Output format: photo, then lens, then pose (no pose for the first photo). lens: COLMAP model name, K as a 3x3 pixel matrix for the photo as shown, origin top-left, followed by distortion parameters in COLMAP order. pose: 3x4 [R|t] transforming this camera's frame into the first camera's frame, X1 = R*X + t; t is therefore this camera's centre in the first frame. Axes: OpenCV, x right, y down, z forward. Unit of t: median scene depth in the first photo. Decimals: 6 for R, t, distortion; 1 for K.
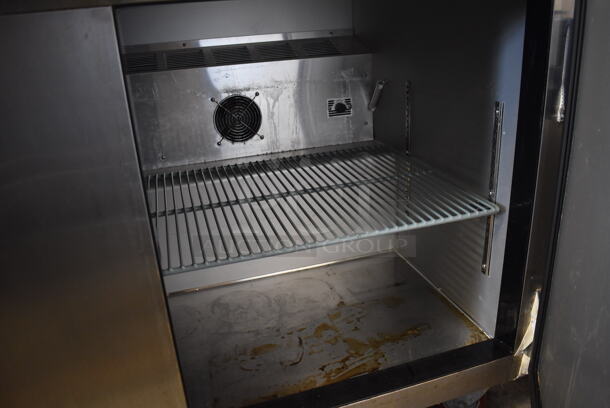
lens RADIAL K [[464.5, 0, 303.8], [0, 464.5, 219.7], [0, 0, 1]] dist [-0.008480, -0.002728]
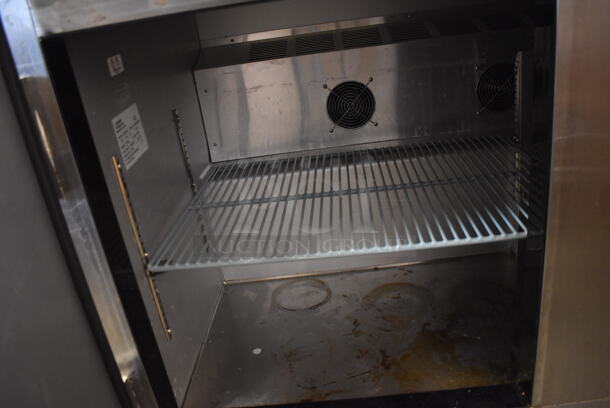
lens RADIAL K [[489.2, 0, 305.0], [0, 489.2, 204.0], [0, 0, 1]] dist [-0.079067, -0.001633]
pose [[0.939364, 0.066944, -0.336323, 0.207036], [-0.066742, 0.997696, 0.012176, -0.036398], [0.336363, 0.011009, 0.941668, 0.052401]]
